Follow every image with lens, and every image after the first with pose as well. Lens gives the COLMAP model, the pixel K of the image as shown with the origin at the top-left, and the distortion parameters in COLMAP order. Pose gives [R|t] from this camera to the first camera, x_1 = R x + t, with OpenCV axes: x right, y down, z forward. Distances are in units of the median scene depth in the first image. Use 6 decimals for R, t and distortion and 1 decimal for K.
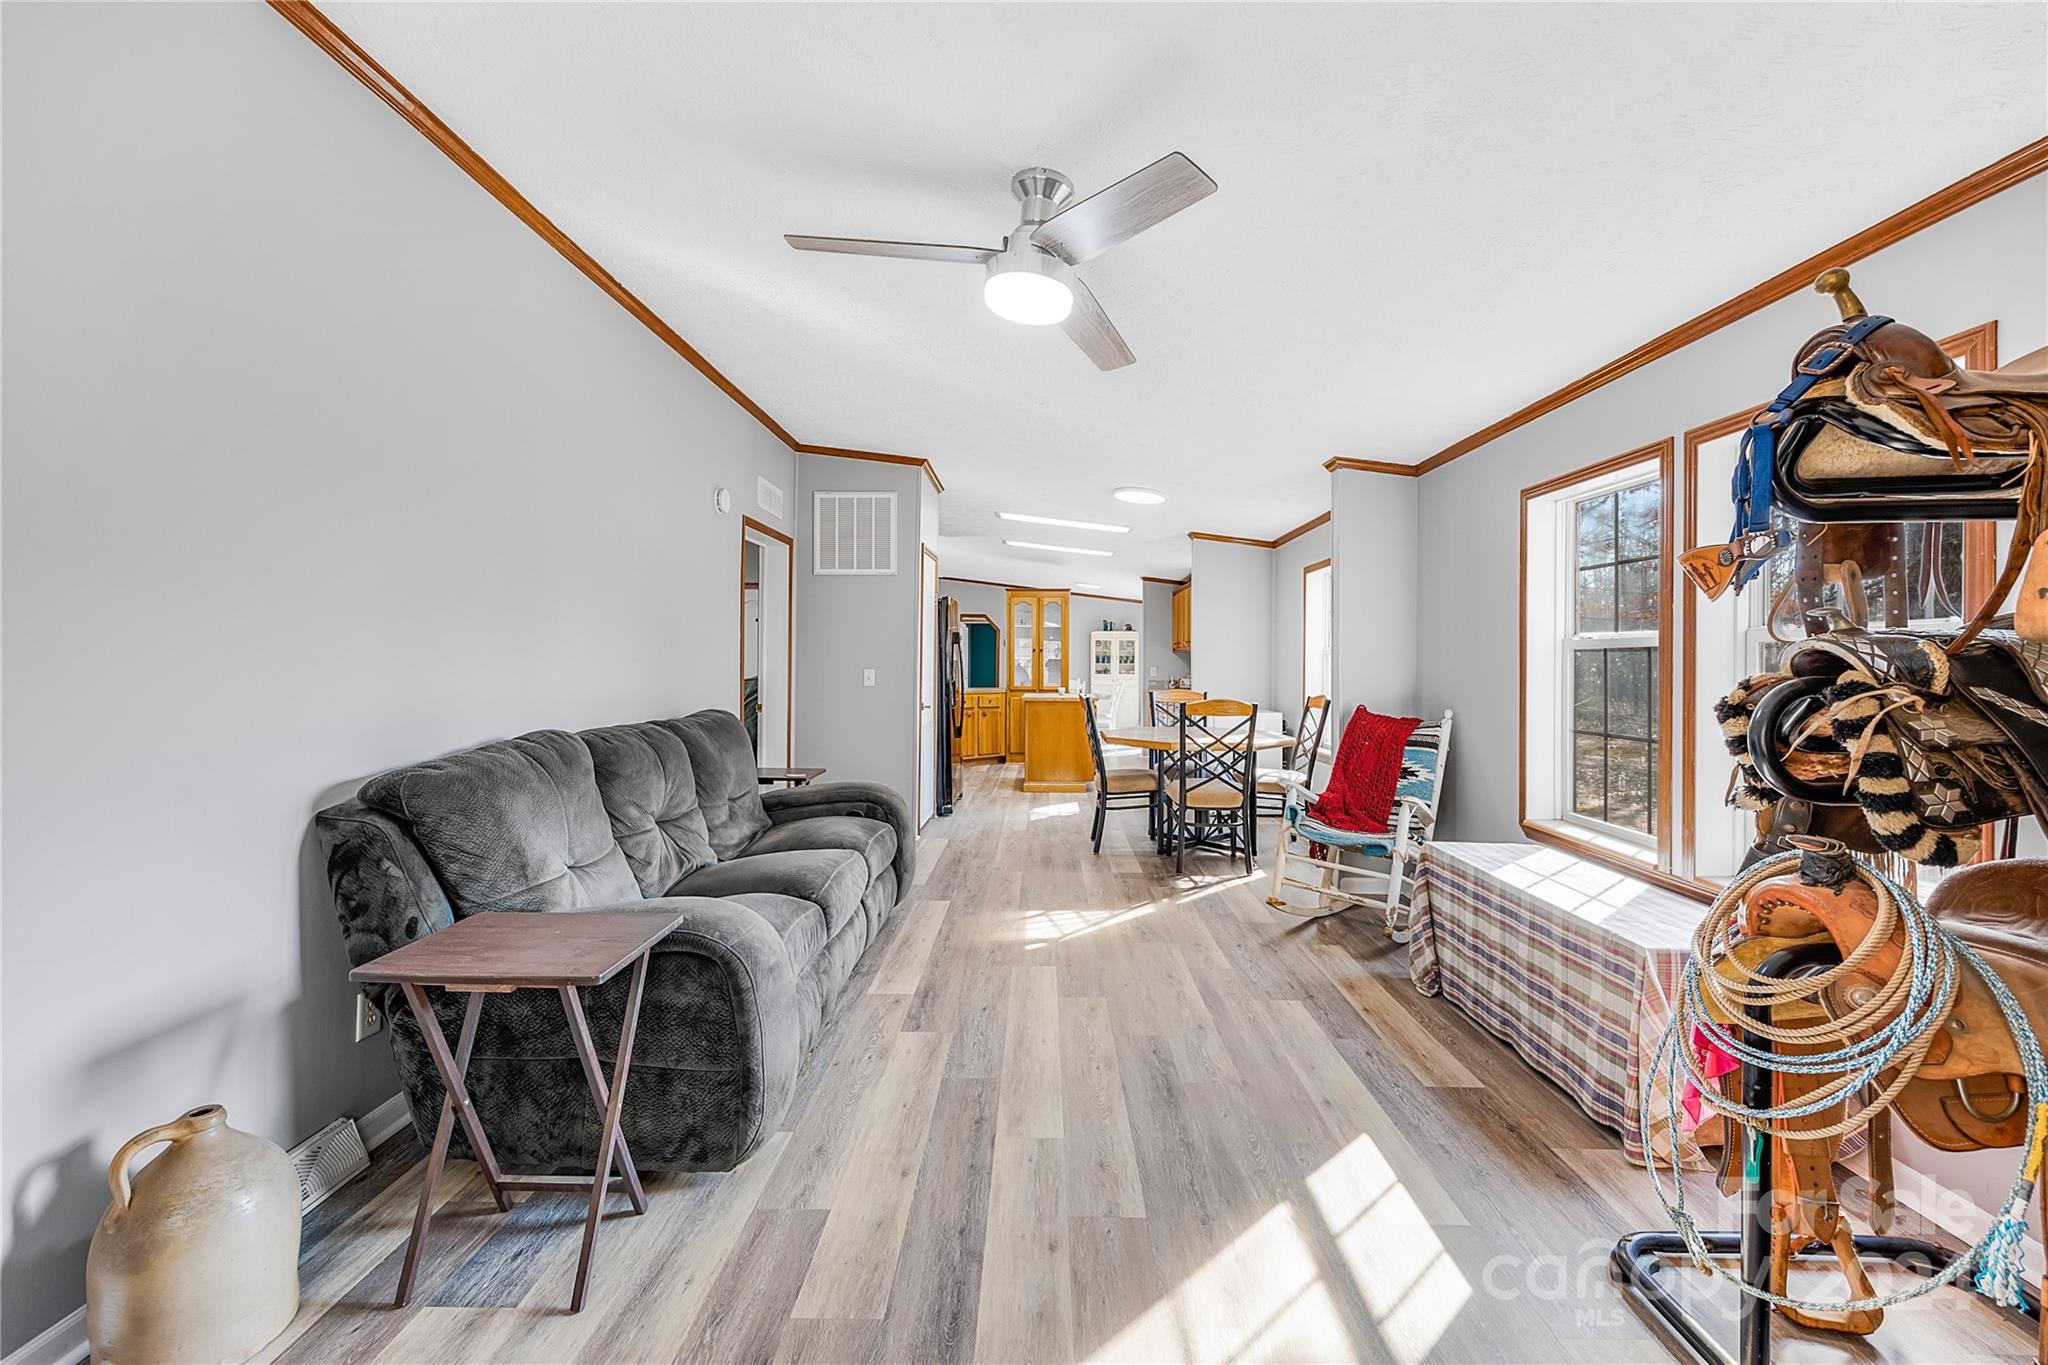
lens RADIAL K [[838.5, 0, 1032.8], [0, 838.5, 649.8], [0, 0, 1]] dist [-0.002485, -0.000579]
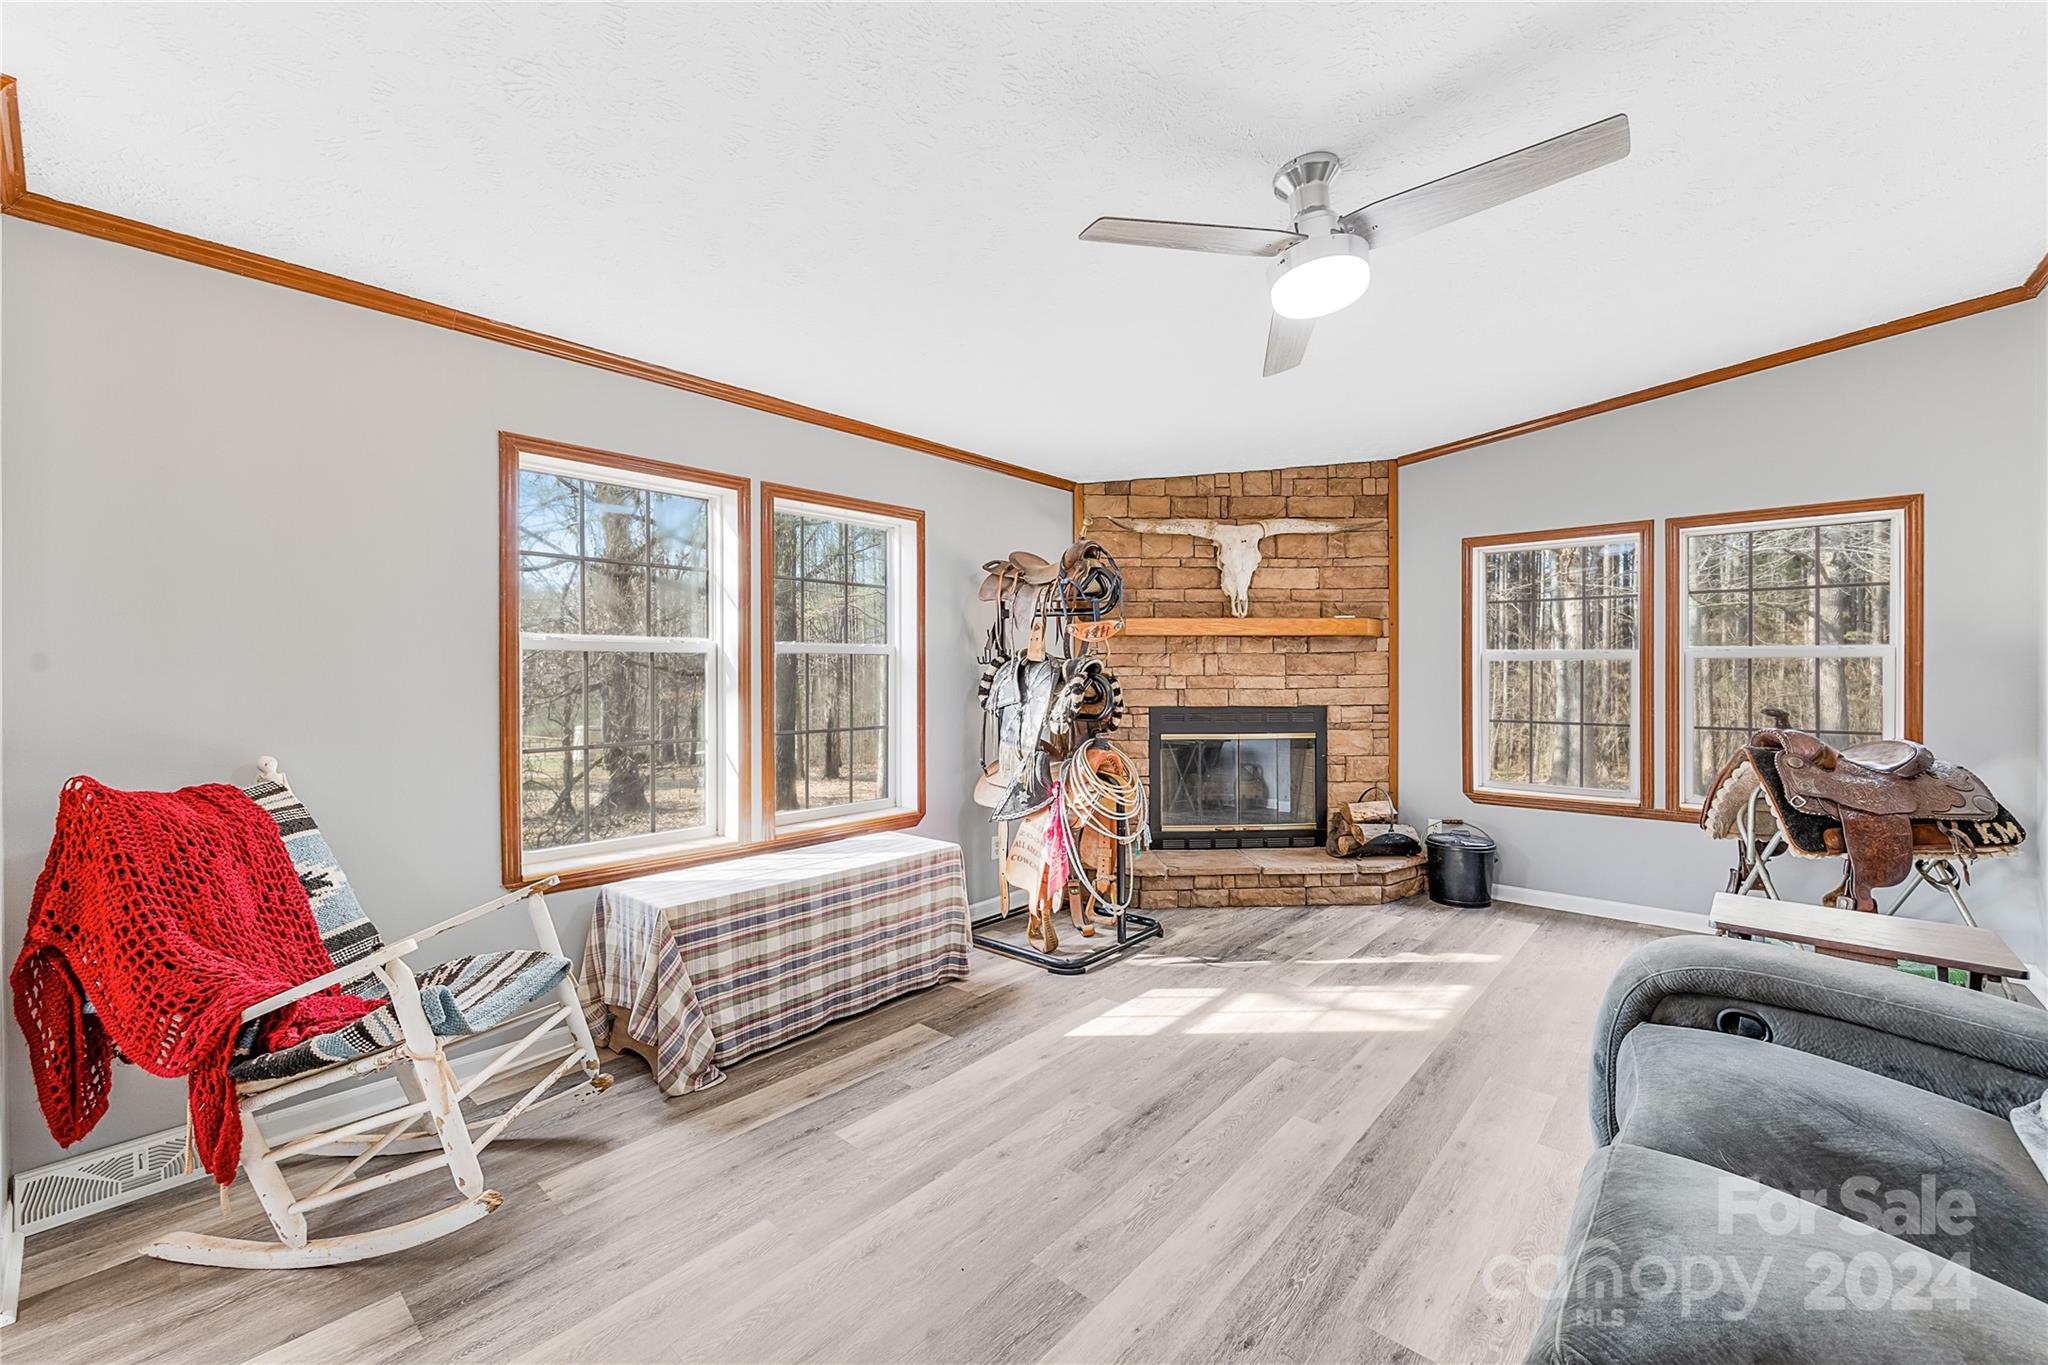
lens RADIAL K [[838.5, 0, 1014.0], [0, 838.5, 676.3], [0, 0, 1]] dist [-0.002485, -0.000579]
pose [[-0.755949, -0.009070, 0.654568, -0.269094], [-0.011219, 0.999937, 0.000899, 0.017426], [-0.654535, -0.006664, -0.756002, 1.421485]]
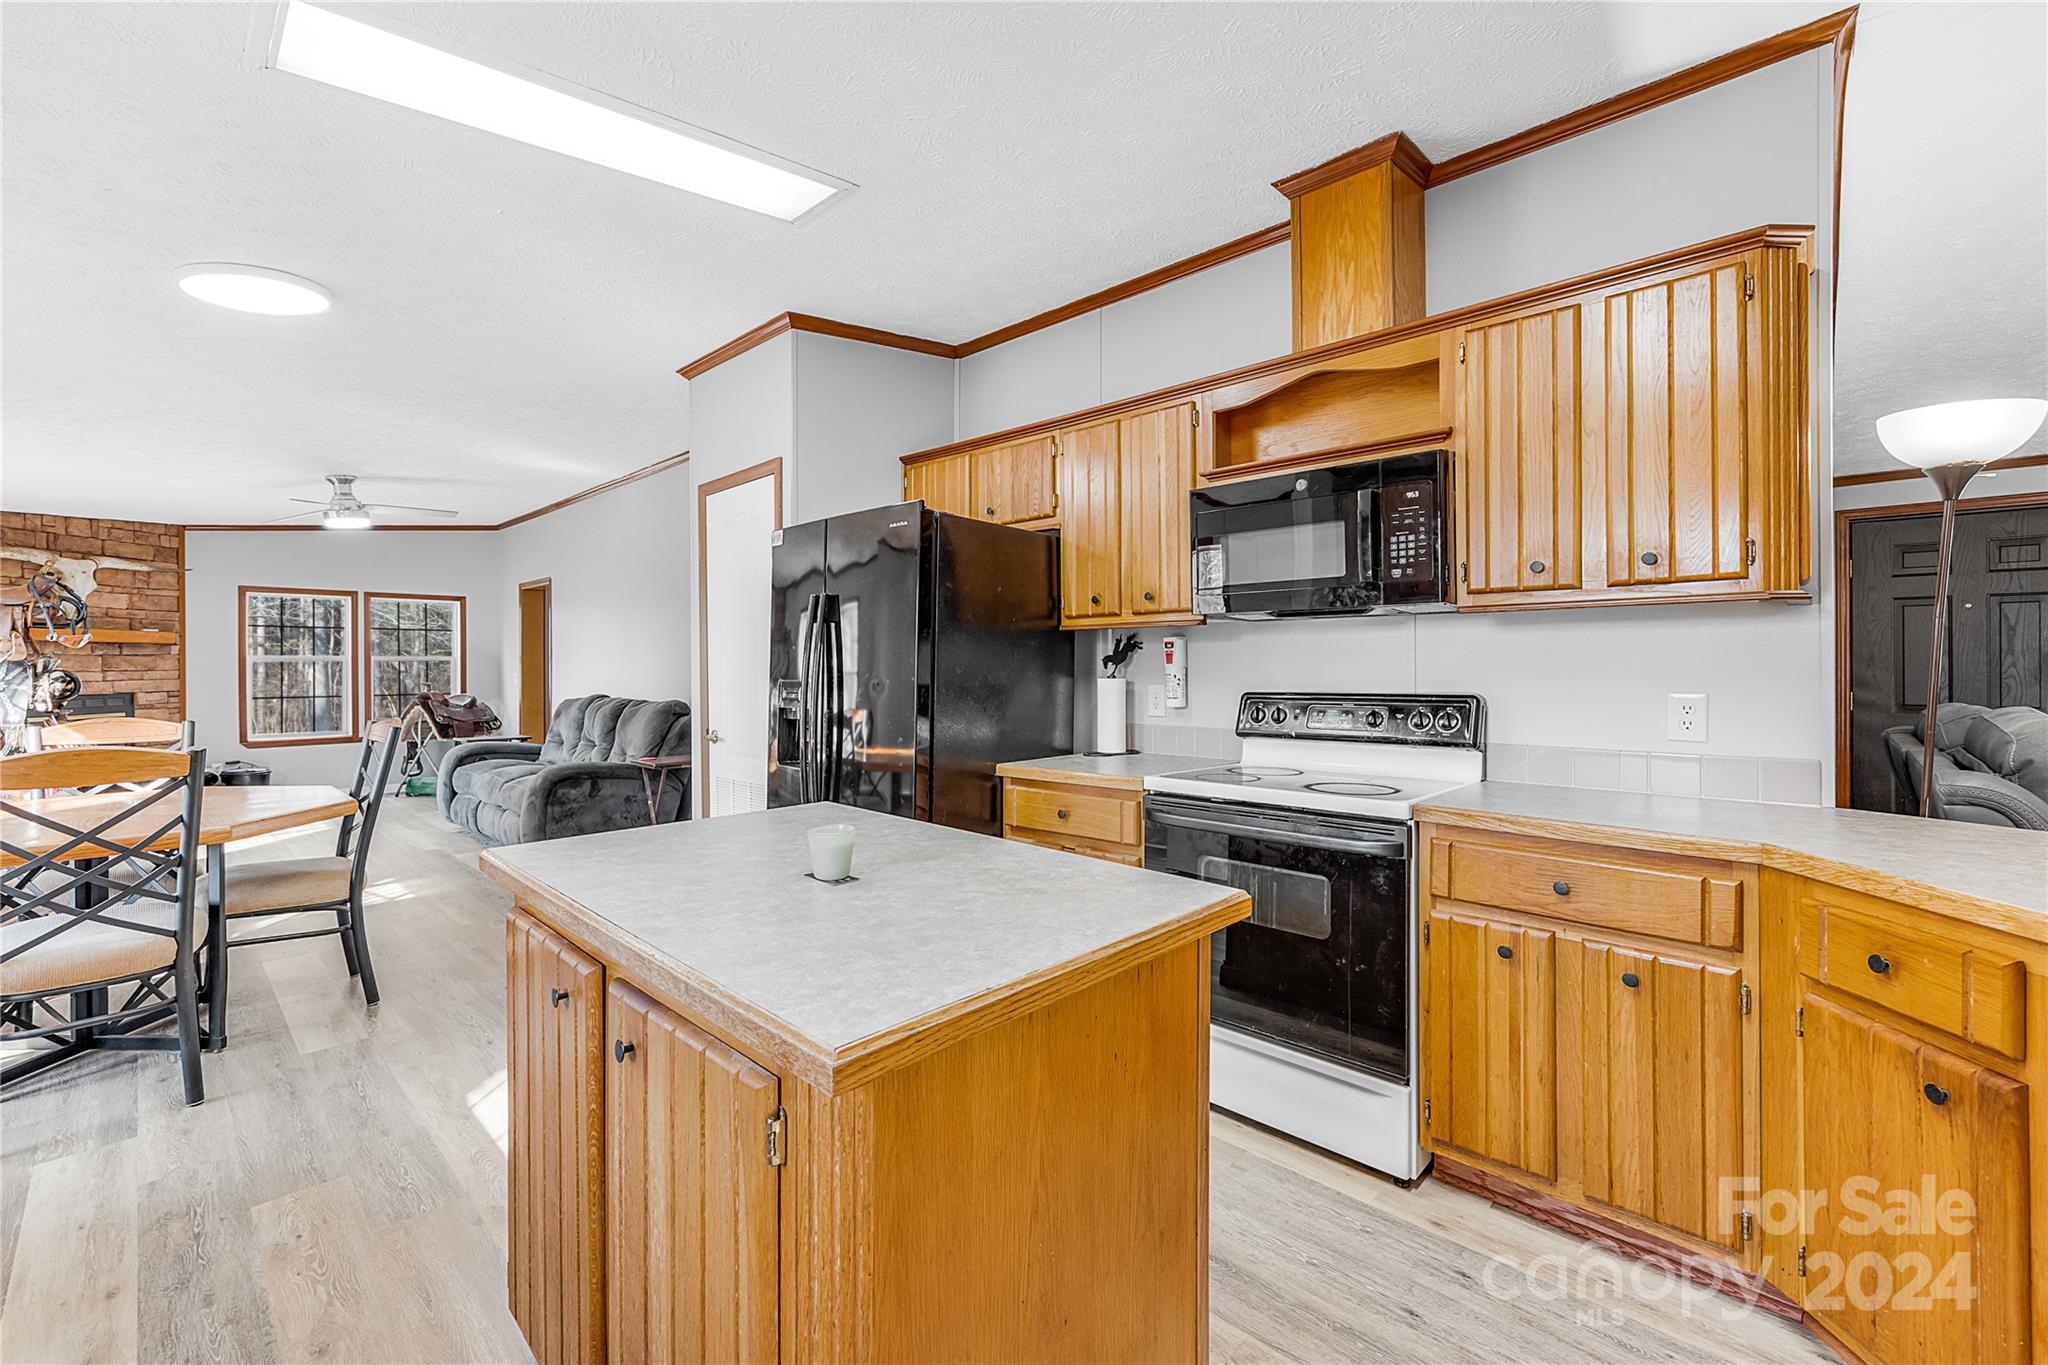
lens RADIAL K [[838.5, 0, 1017.1], [0, 838.5, 663.0], [0, 0, 1]] dist [-0.002485, -0.000579]
pose [[-0.682316, -0.004375, -0.731044, 0.330257], [0.010405, 0.999823, -0.015695, 0.047769], [0.730983, -0.018315, -0.682150, 3.029606]]
